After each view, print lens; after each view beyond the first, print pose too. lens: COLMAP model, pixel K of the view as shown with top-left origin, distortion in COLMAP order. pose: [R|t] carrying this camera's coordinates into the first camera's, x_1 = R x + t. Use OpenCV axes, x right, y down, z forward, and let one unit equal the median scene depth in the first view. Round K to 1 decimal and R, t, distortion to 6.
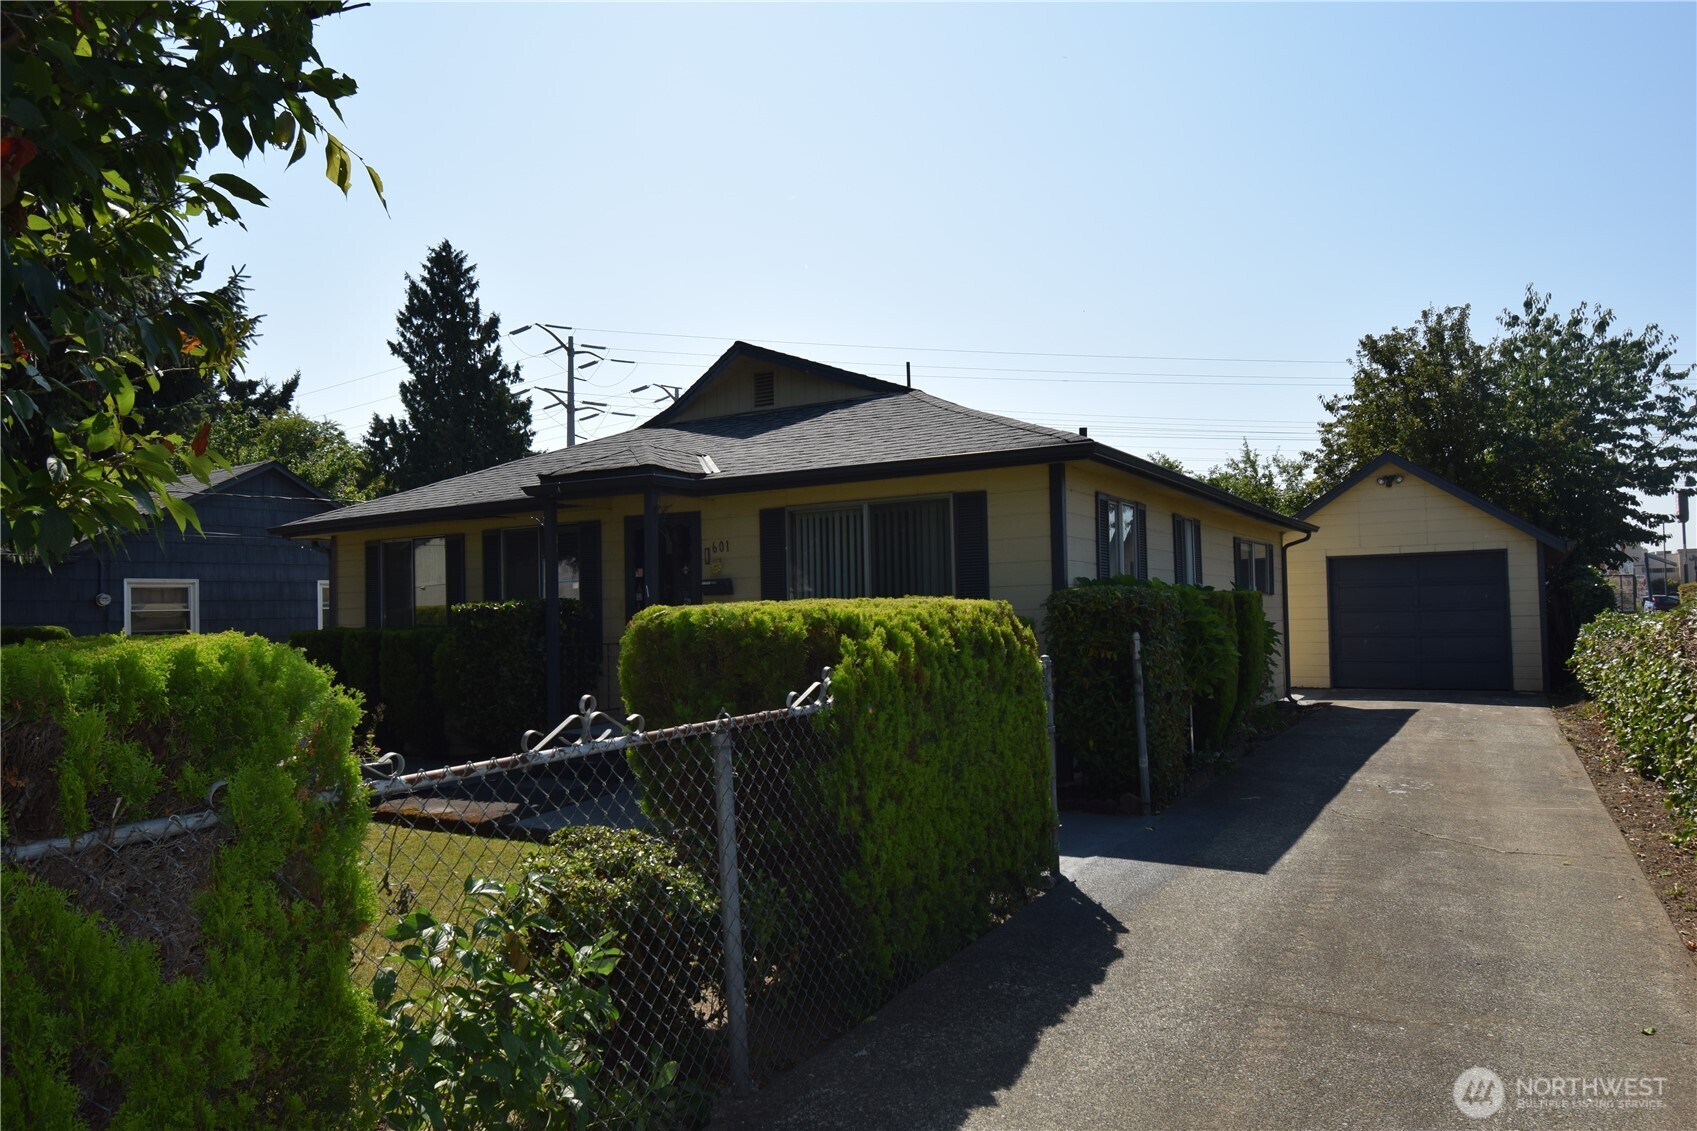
lens RADIAL K [[1099.2, 0, 845.7], [0, 1099.2, 573.3], [0, 0, 1]] dist [0.011190, -0.026906]
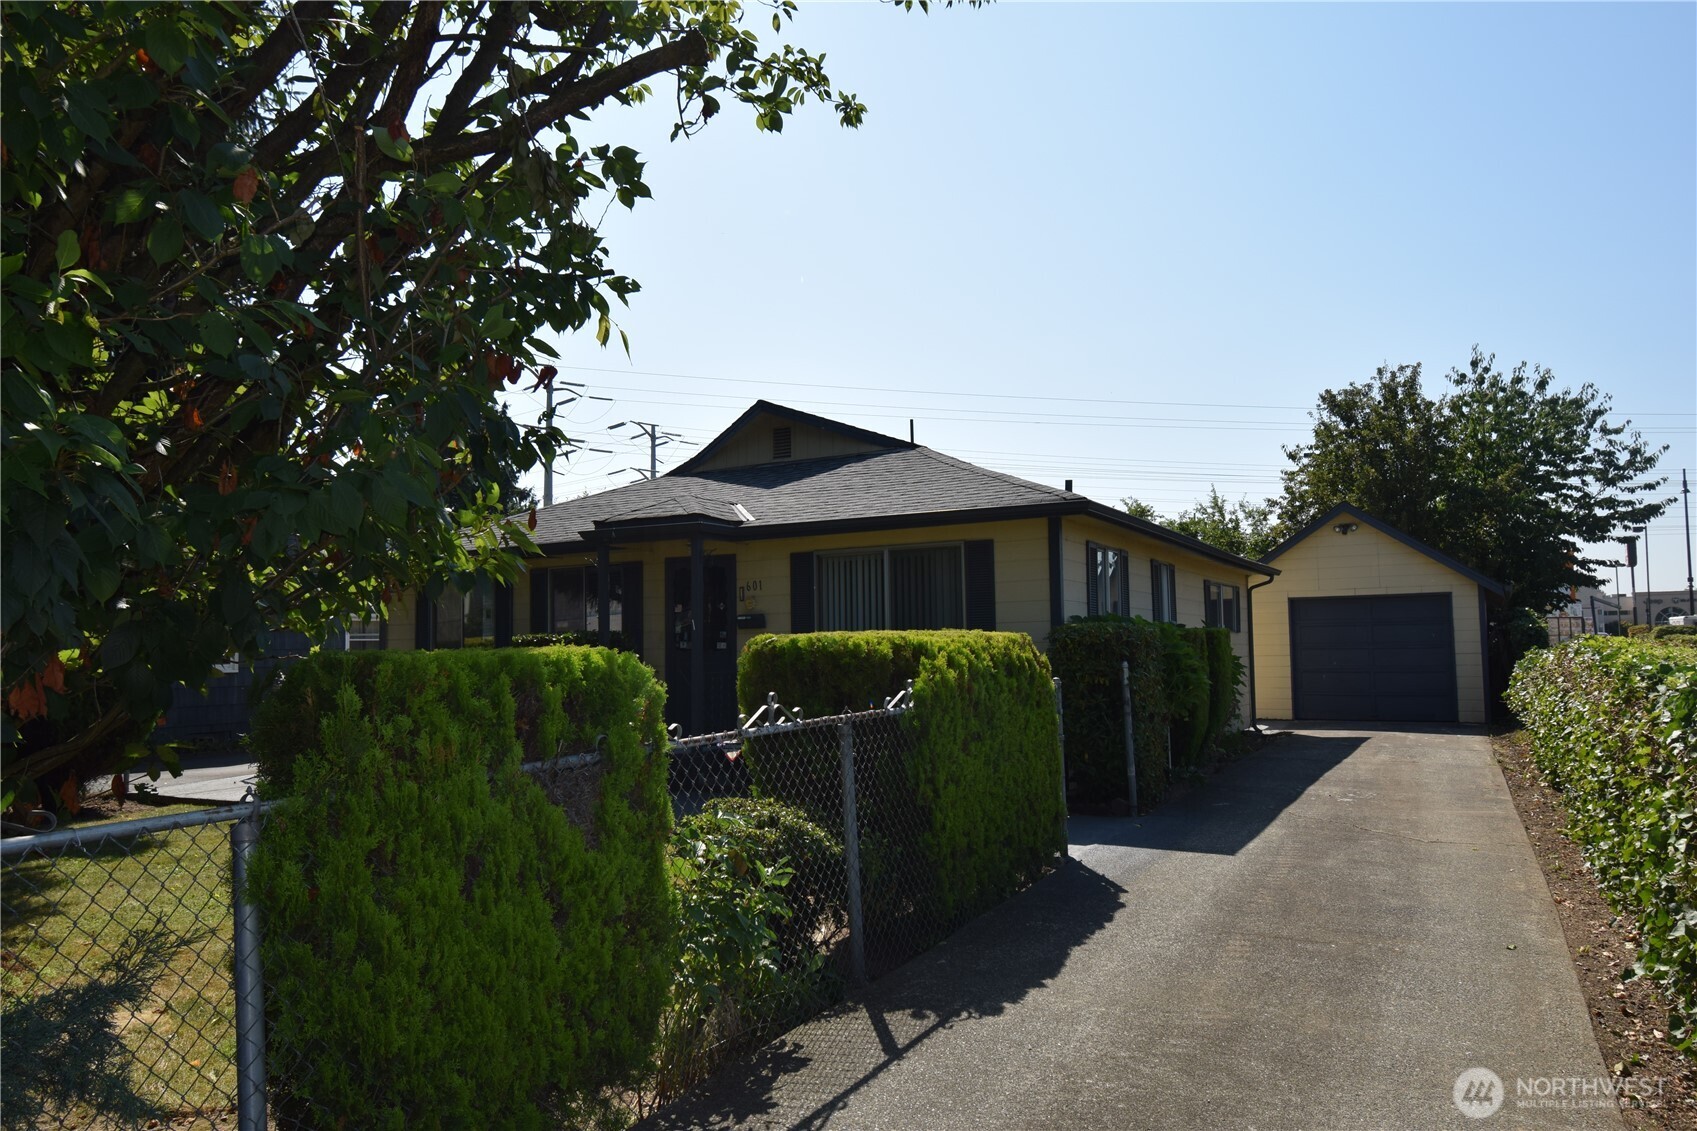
lens RADIAL K [[1099.2, 0, 845.7], [0, 1099.2, 573.3], [0, 0, 1]] dist [0.011190, -0.026906]
pose [[0.999628, 0.007894, 0.026119, -0.029640], [-0.007013, 0.999409, -0.033642, 0.000198], [-0.026369, 0.033446, 0.999093, -0.077821]]
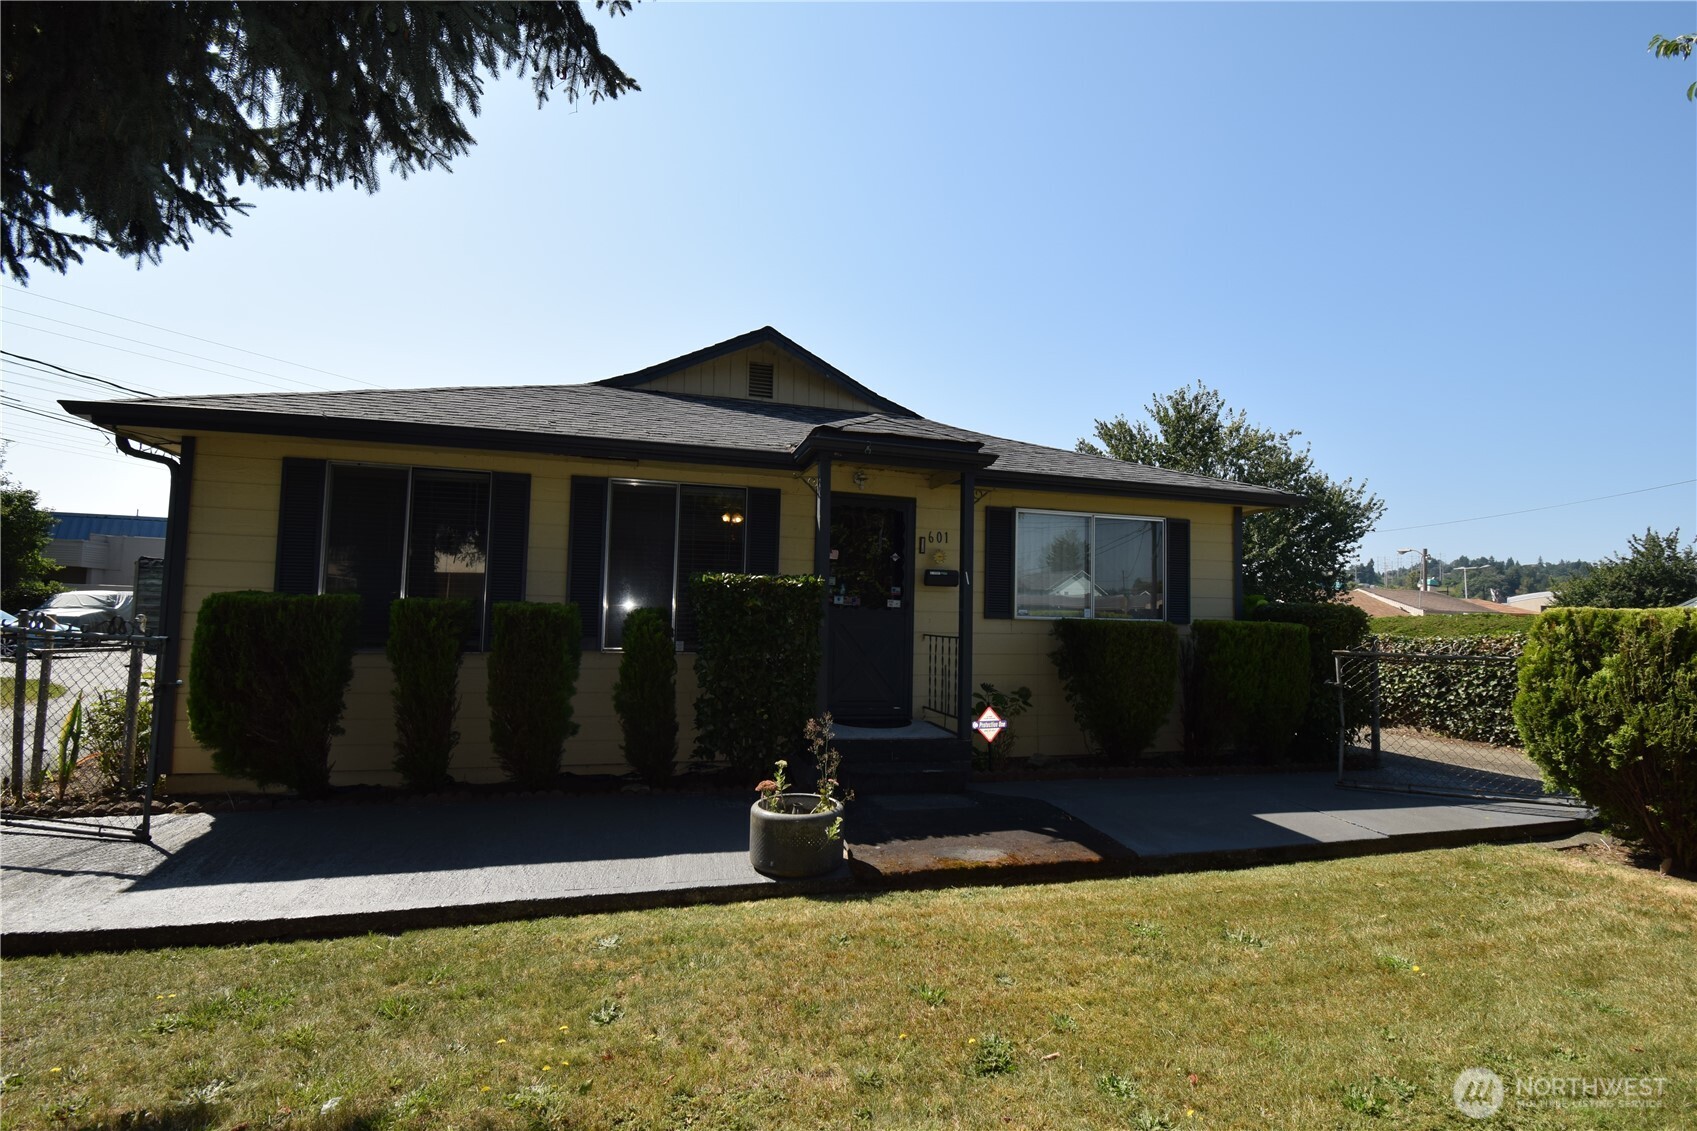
lens RADIAL K [[800.0, 0, 852.8], [0, 800.0, 567.9], [0, 0, 1]] dist [0.017051, -0.026152]
pose [[0.680210, 0.085287, 0.728038, -0.410152], [-0.068325, 0.996261, -0.052872, 0.027667], [-0.729826, -0.013779, 0.683494, 0.339439]]
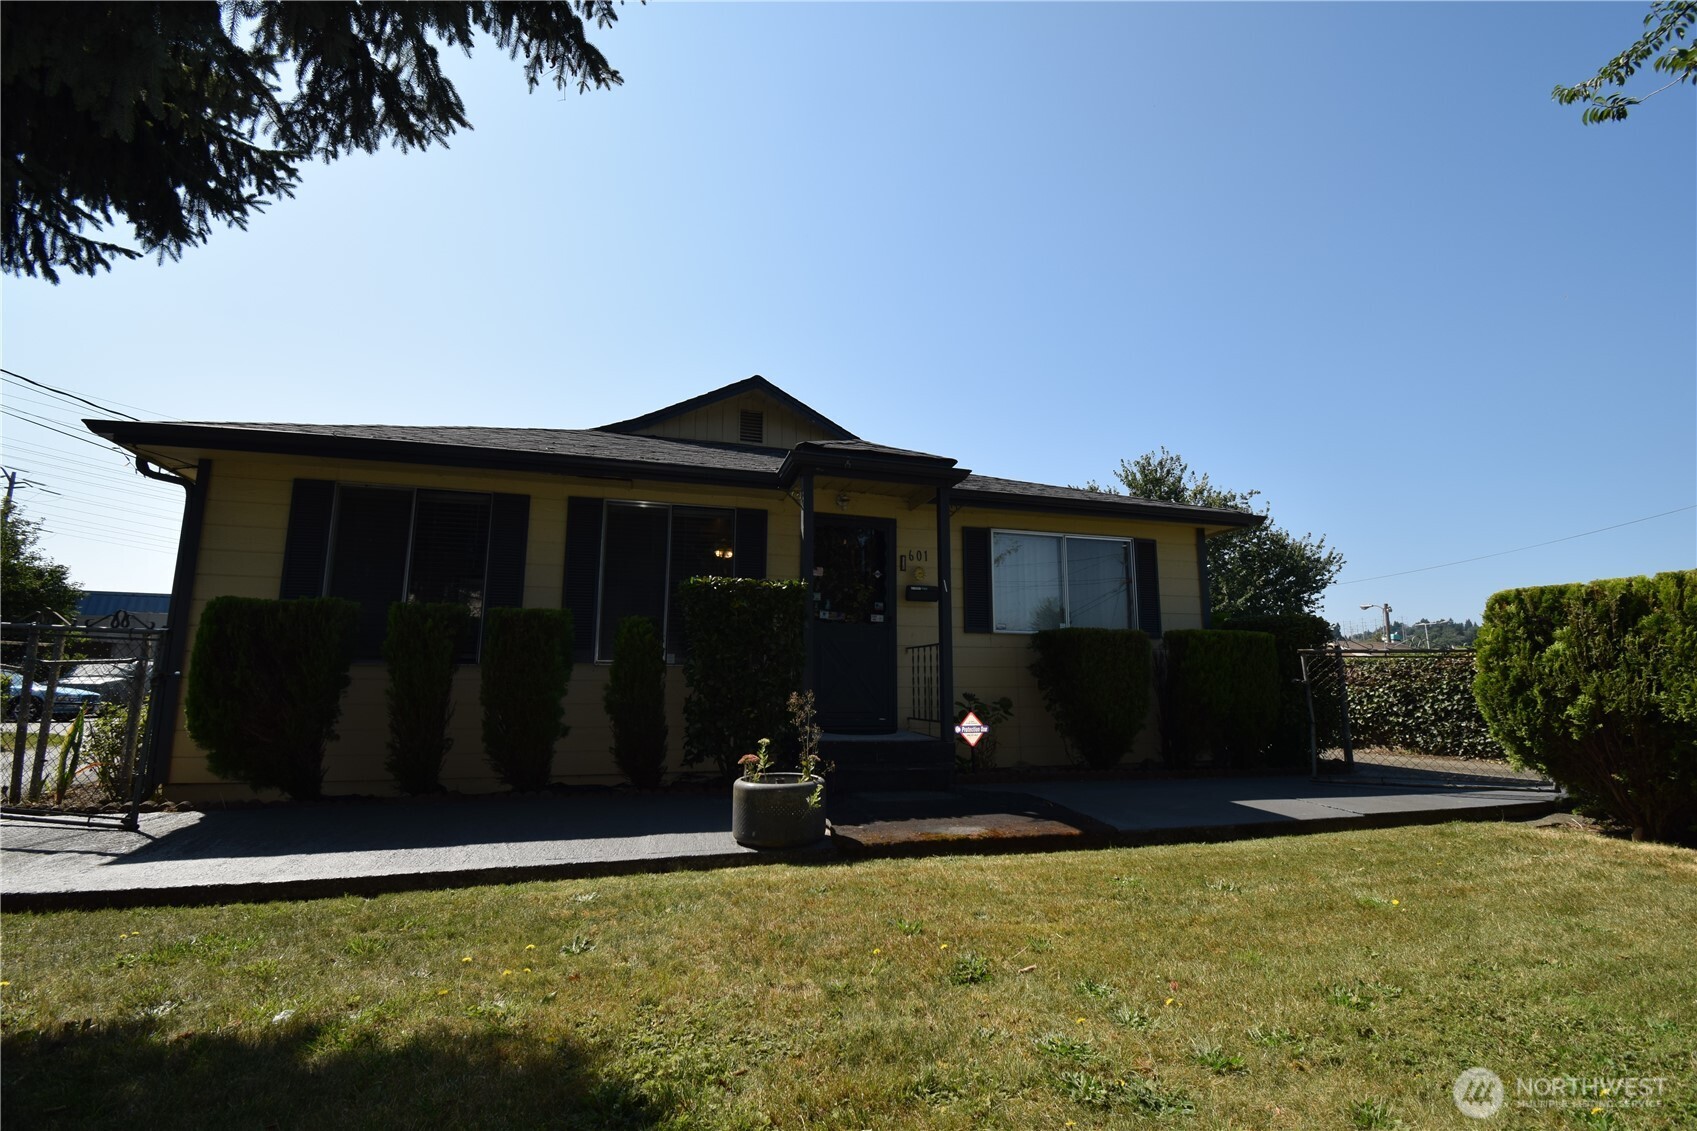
lens RADIAL K [[756.6, 0, 852.4], [0, 756.6, 566.1], [0, 0, 1]] dist [0.018608, -0.026227]
pose [[0.677373, 0.144351, 0.721338, -0.400969], [-0.048385, 0.987178, -0.152114, 0.058179], [-0.734047, 0.068136, 0.675672, 0.338058]]
